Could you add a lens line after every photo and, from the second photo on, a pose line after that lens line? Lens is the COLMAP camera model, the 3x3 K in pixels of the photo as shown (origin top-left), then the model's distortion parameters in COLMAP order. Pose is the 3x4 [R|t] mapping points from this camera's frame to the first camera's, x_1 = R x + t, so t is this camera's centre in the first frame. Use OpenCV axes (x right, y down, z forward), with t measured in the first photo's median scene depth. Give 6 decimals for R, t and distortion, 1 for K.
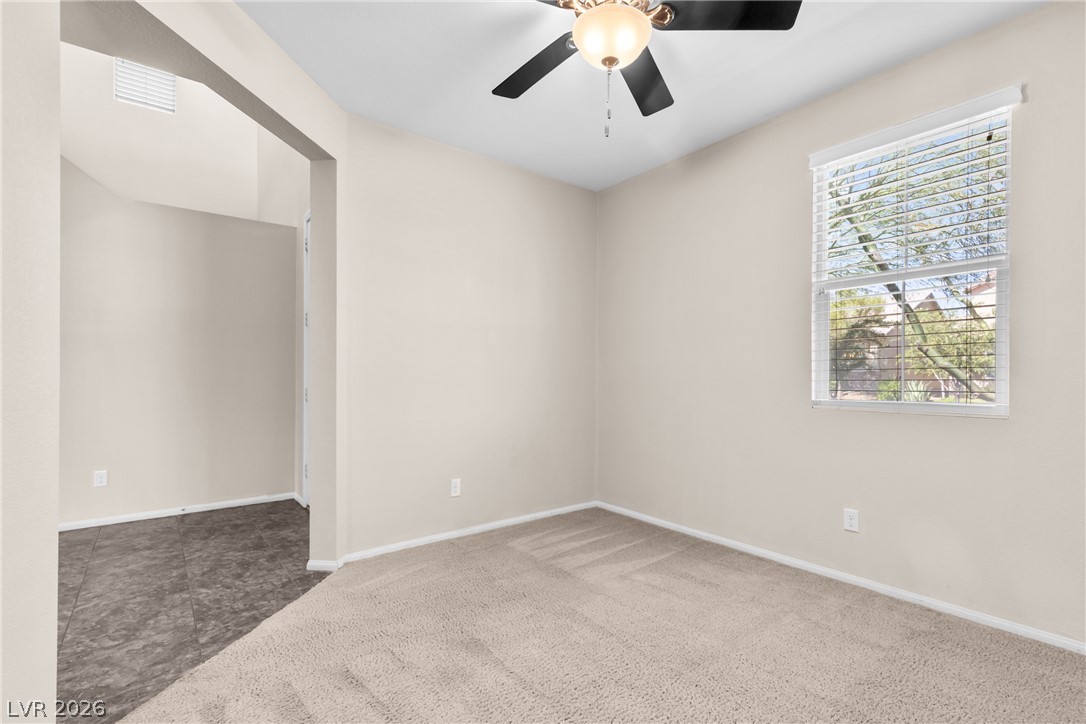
lens RADIAL K [[492.4, 0, 547.7], [0, 492.4, 368.1], [0, 0, 1]] dist [0.011421, -0.002885]
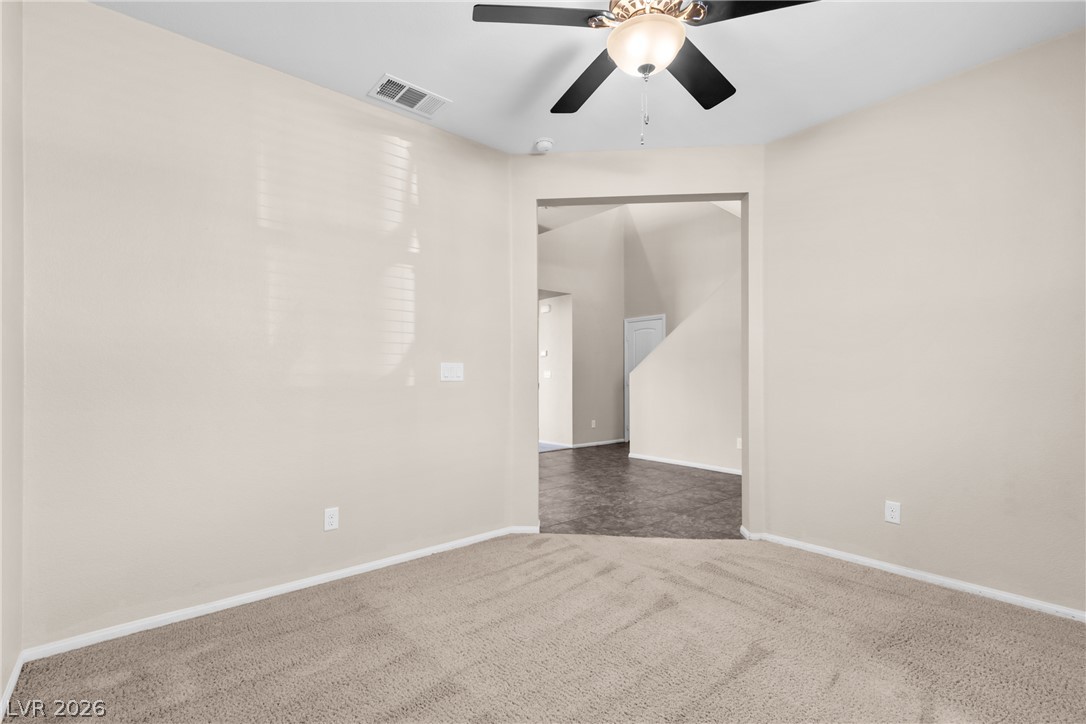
lens RADIAL K [[492.4, 0, 548.0], [0, 492.4, 367.8], [0, 0, 1]] dist [0.011421, -0.002885]
pose [[0.047524, -0.012895, -0.998787, 0.786298], [0.016445, 0.999791, -0.012126, 0.007825], [0.998735, -0.015849, 0.047726, 0.517380]]
